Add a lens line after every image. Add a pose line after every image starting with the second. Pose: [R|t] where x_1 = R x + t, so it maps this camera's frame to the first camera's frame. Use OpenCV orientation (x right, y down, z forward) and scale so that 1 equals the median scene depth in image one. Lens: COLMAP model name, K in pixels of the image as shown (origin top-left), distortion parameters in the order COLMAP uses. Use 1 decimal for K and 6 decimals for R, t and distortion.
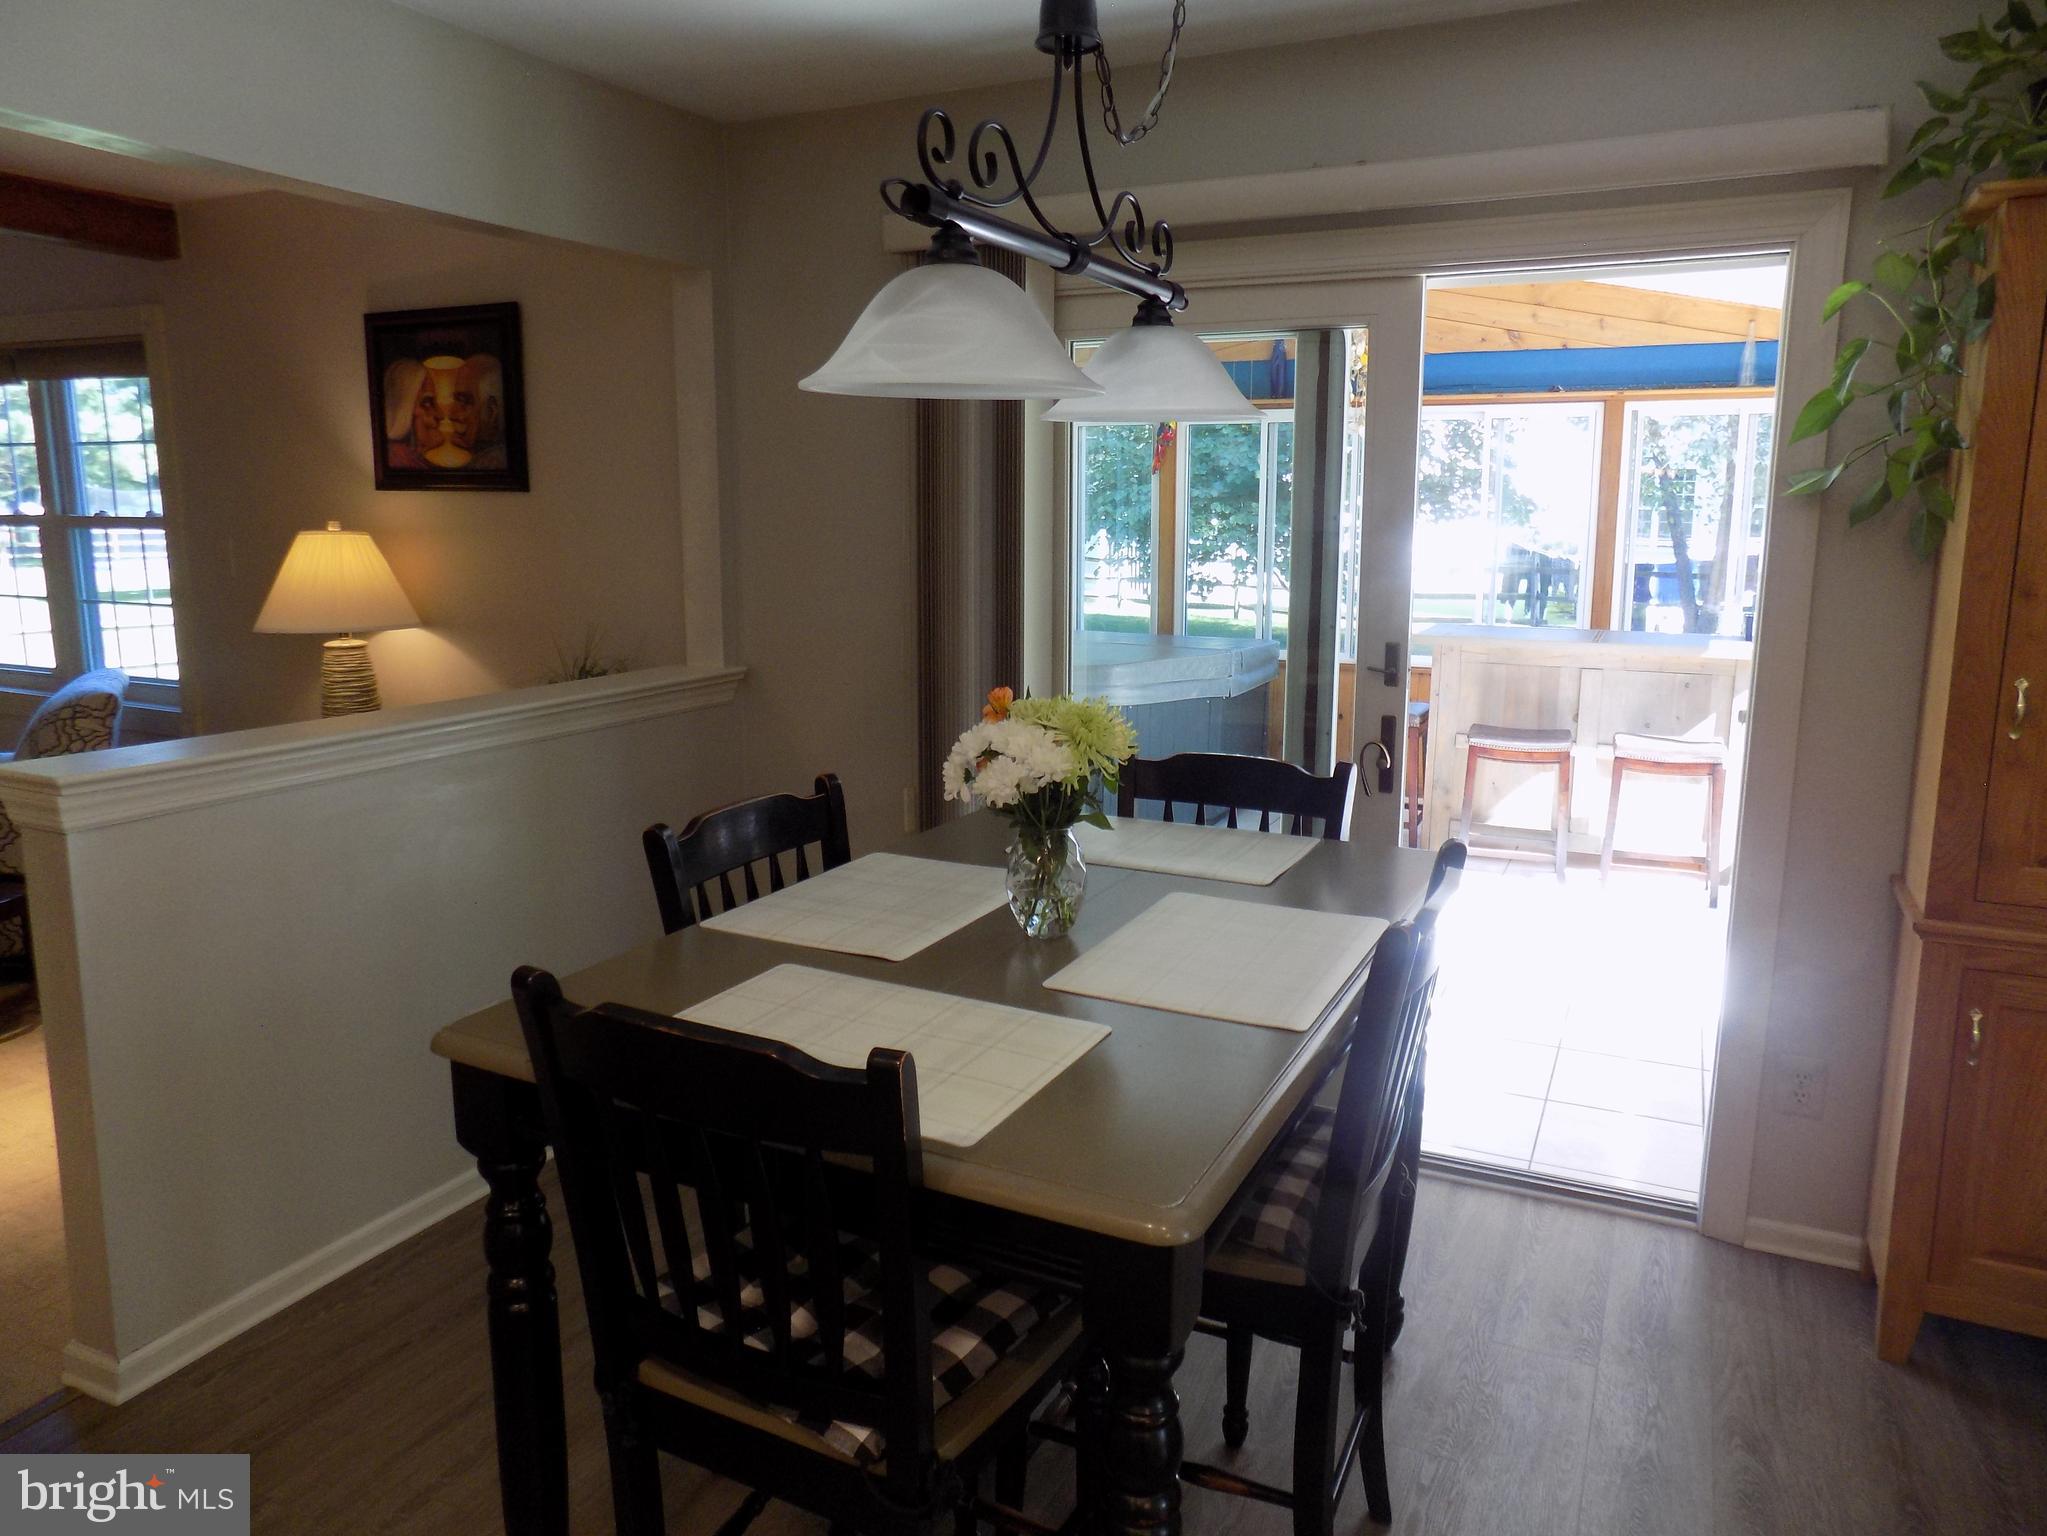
lens RADIAL K [[1367.1, 0, 1025.1], [0, 1367.1, 730.1], [0, 0, 1]] dist [-0.074391, 0.070518]
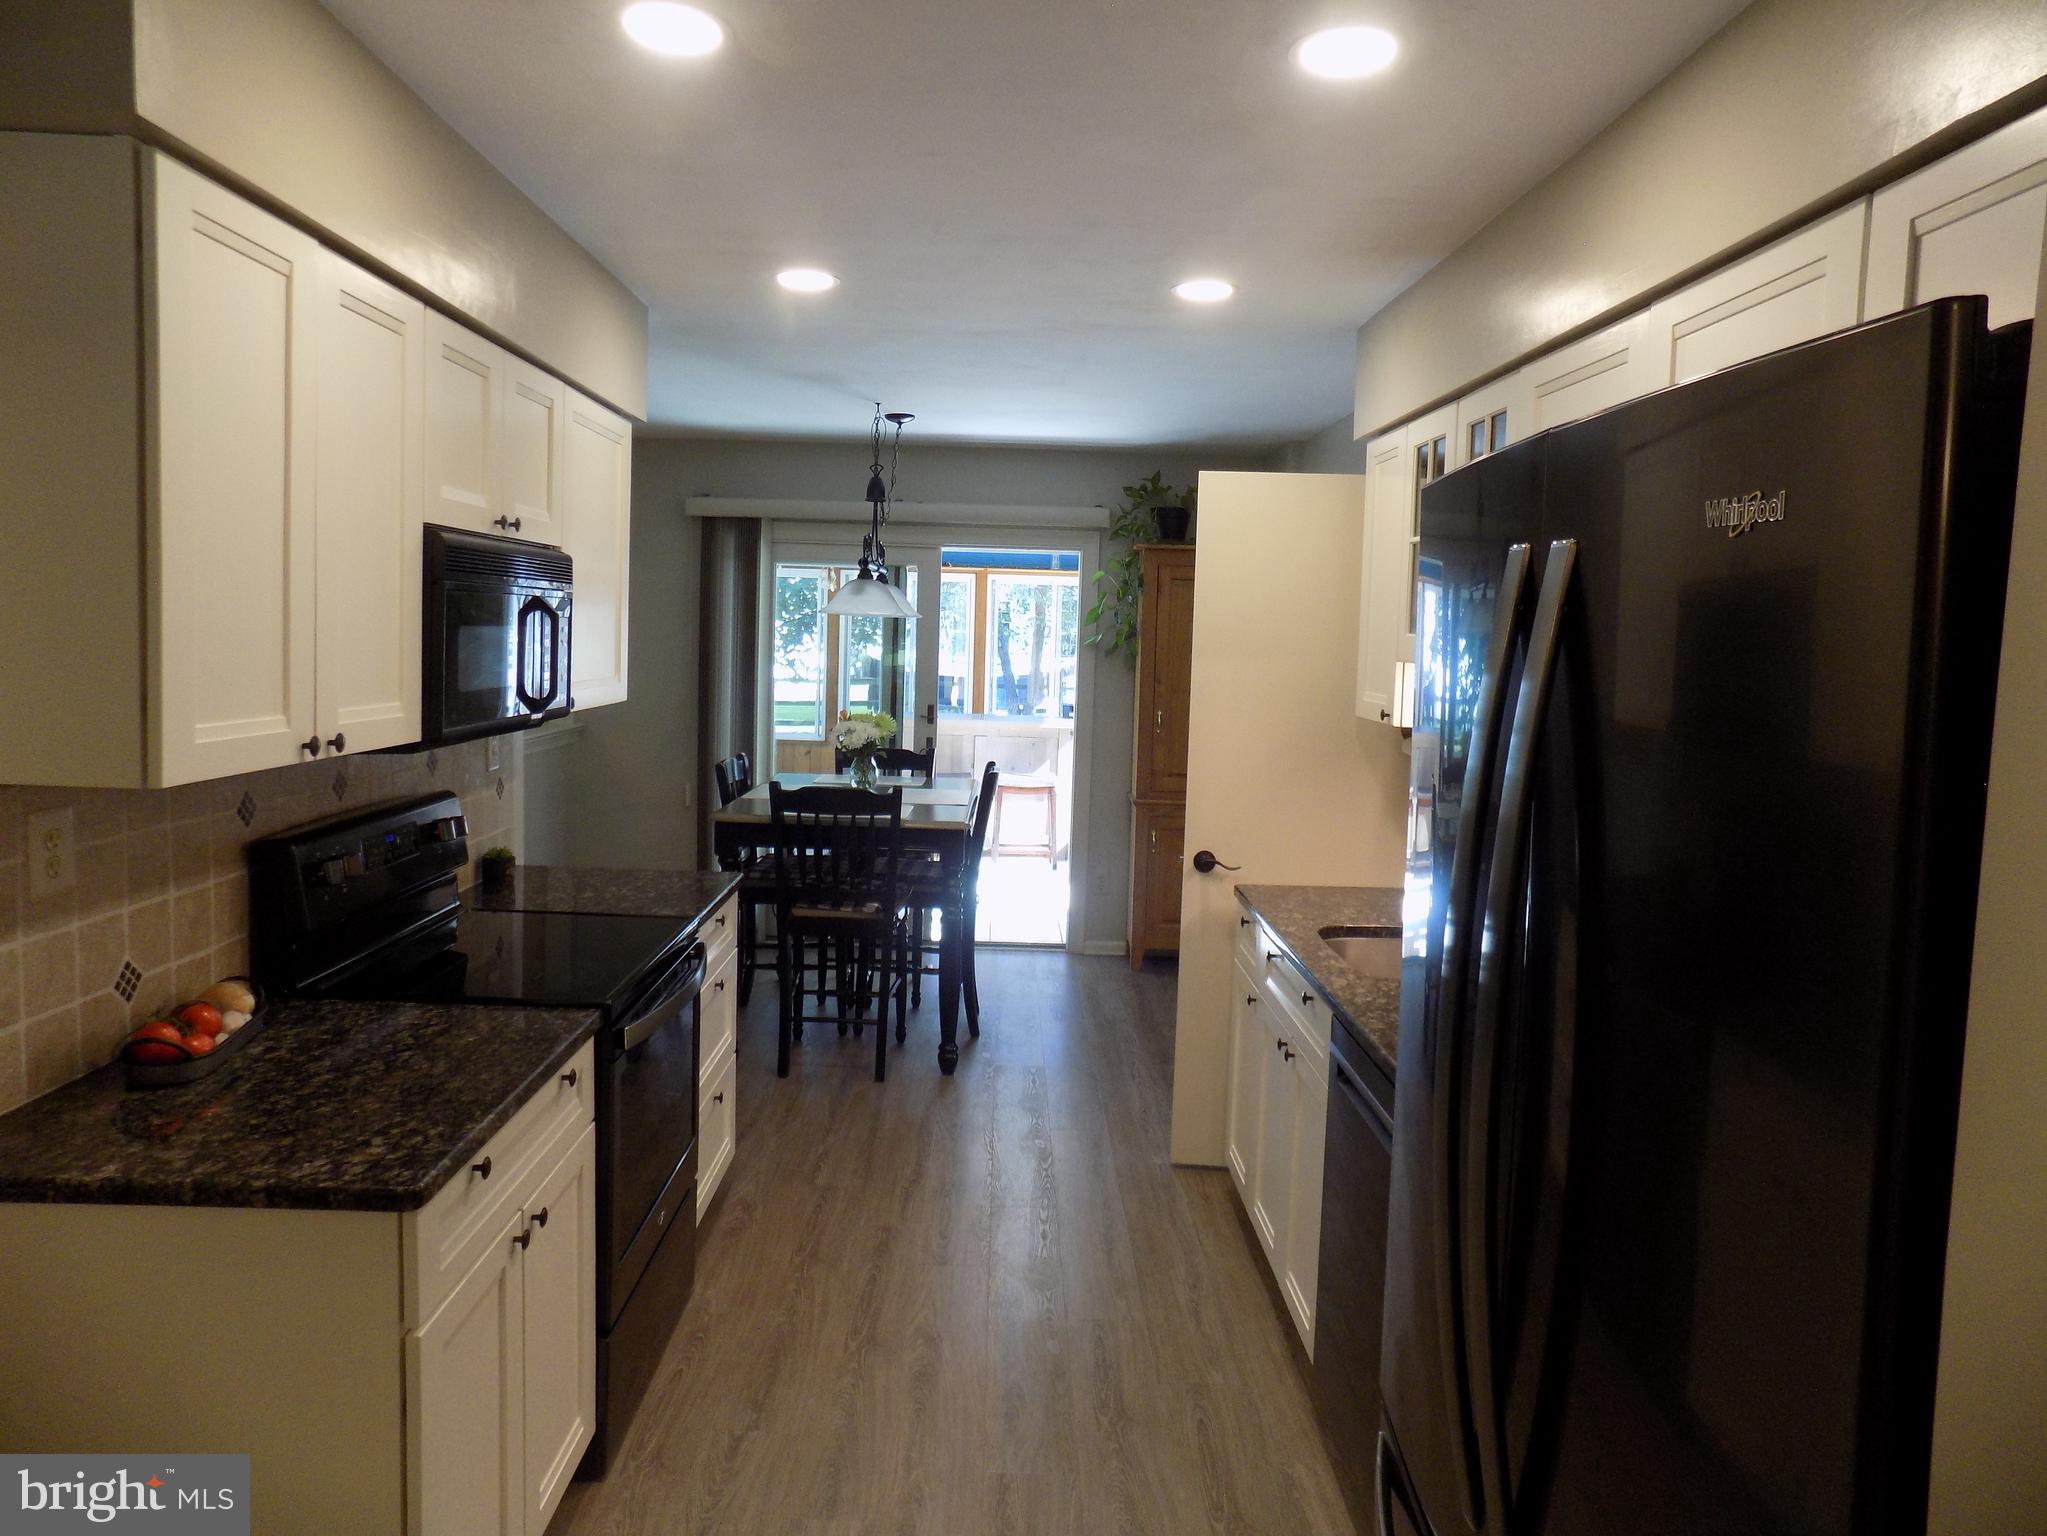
lens RADIAL K [[1385.3, 0, 1026.3], [0, 1385.3, 758.2], [0, 0, 1]] dist [-0.073222, 0.071698]
pose [[0.888571, -0.018684, 0.458358, -0.740864], [0.048020, 0.997469, -0.052432, 0.174011], [-0.456218, 0.068600, 0.887220, -1.270977]]
